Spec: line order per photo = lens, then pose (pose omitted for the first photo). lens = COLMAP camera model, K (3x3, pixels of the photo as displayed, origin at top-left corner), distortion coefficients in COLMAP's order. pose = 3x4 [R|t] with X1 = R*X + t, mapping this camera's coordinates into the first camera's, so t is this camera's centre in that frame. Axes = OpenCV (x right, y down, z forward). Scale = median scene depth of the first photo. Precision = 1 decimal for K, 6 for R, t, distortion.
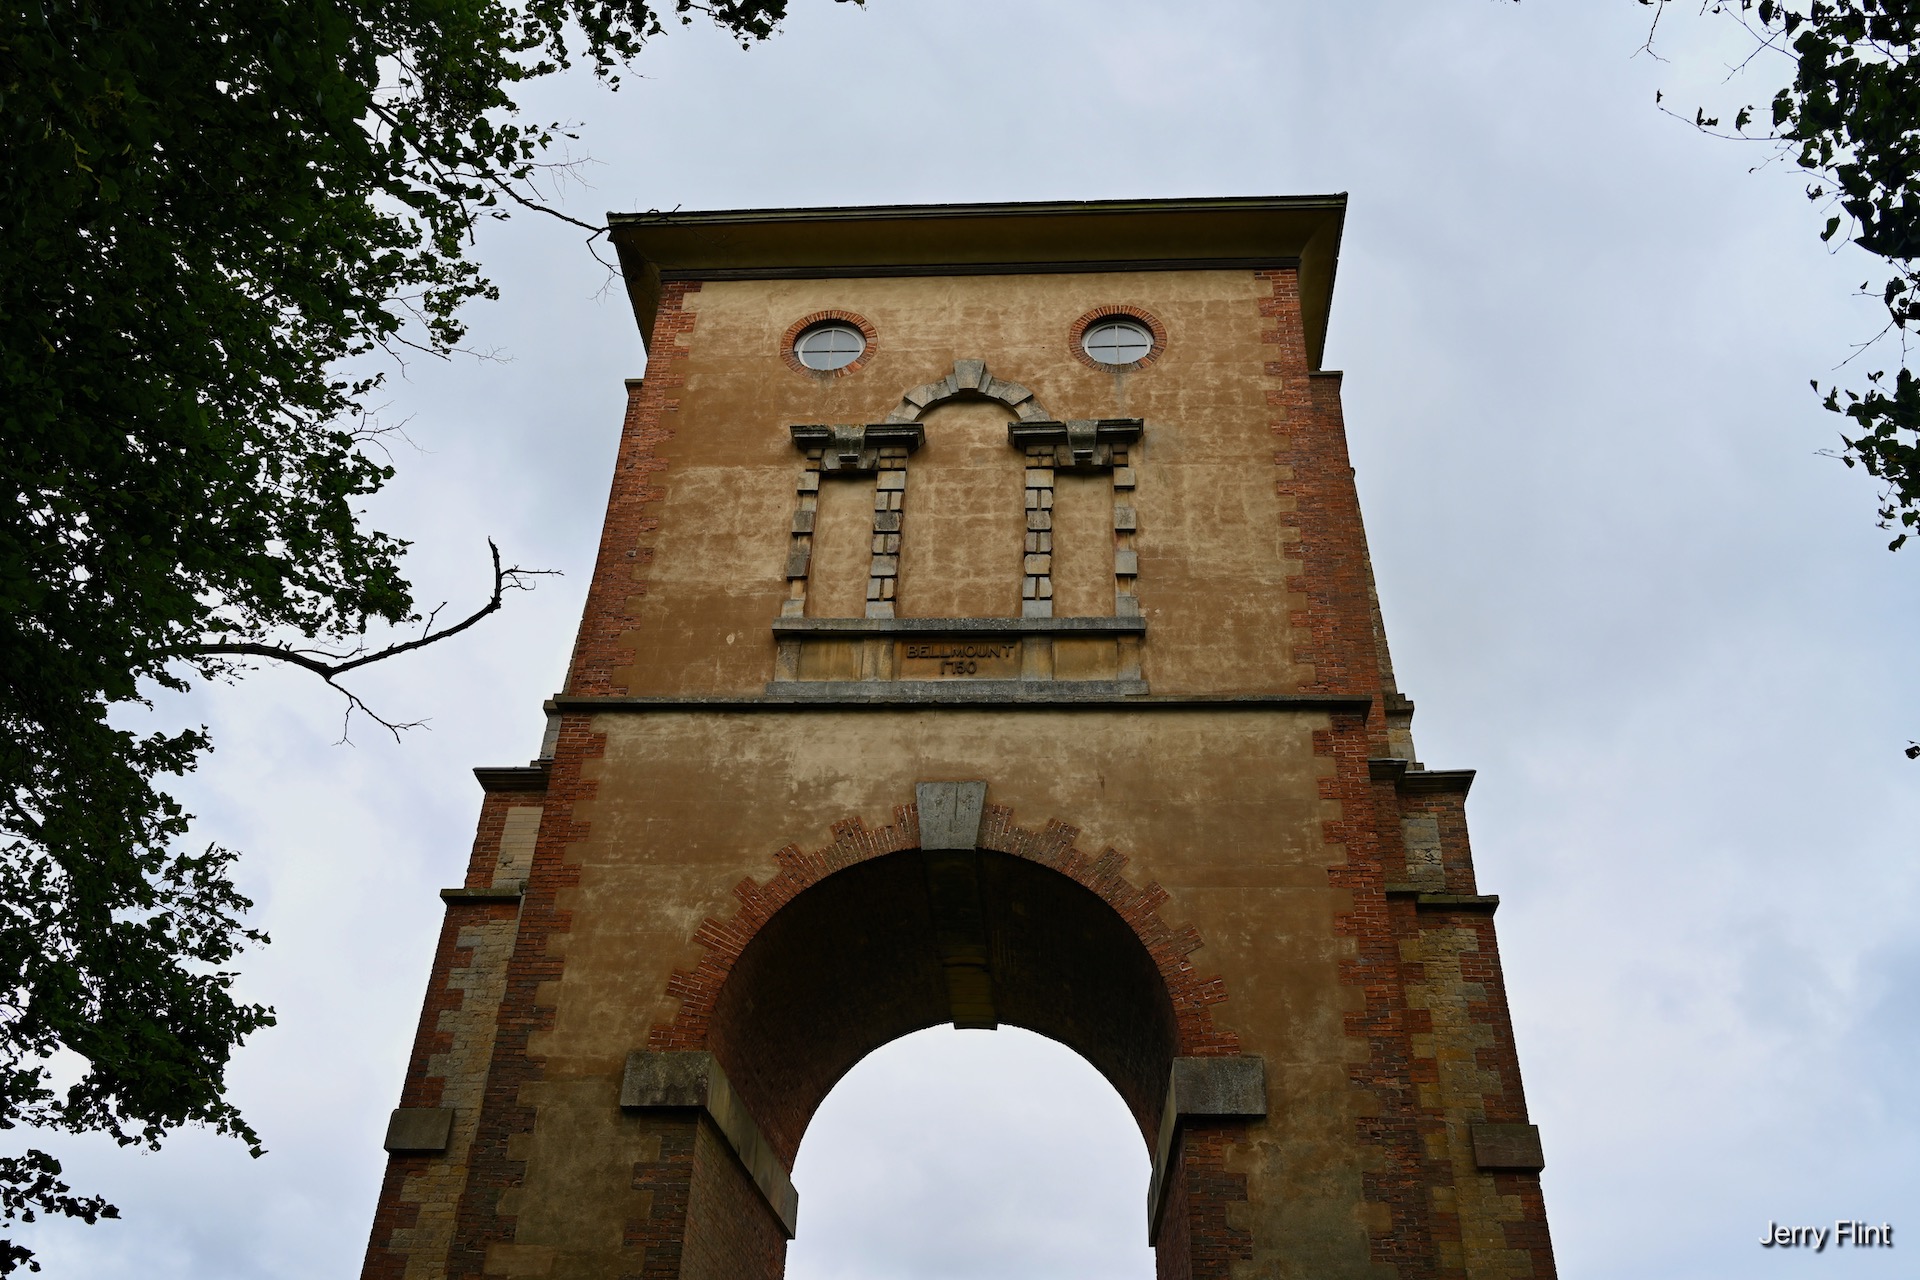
lens RADIAL K [[1608.2, 0, 962.8], [0, 1608.2, 642.0], [0, 0, 1]] dist [0.003663, -0.000255]
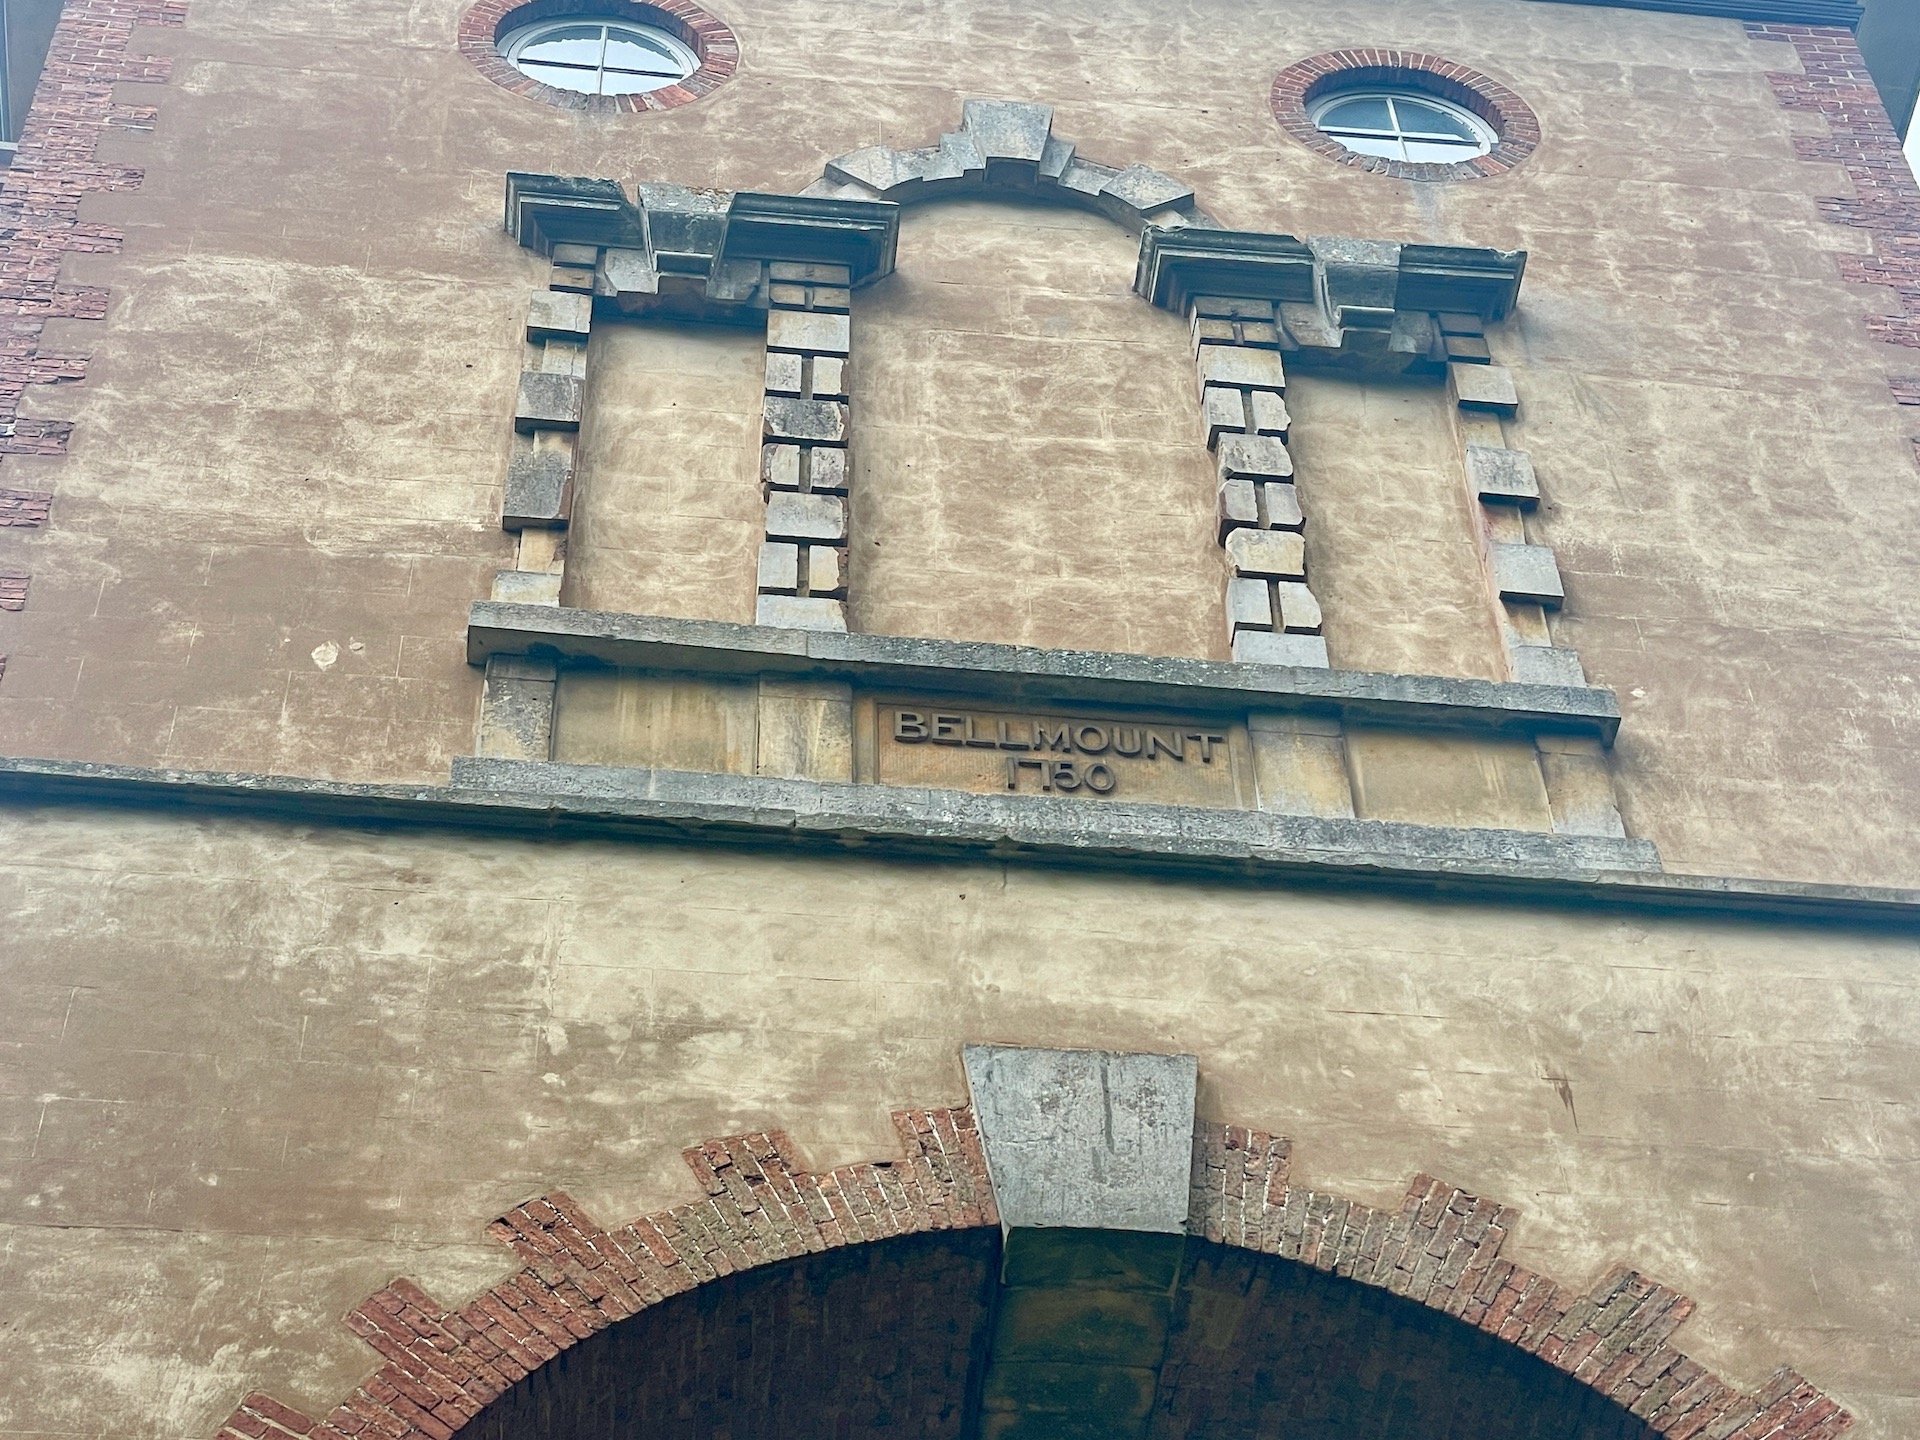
lens RADIAL K [[3705.6, 0, 963.1], [0, 3705.6, 705.9], [0, 0, 1]] dist [0.122323, 0.000000]
pose [[0.984819, 0.096461, 0.144316, -0.127918], [-0.053601, 0.959742, -0.275721, 0.204689], [-0.165103, 0.263800, 0.950342, 0.298406]]
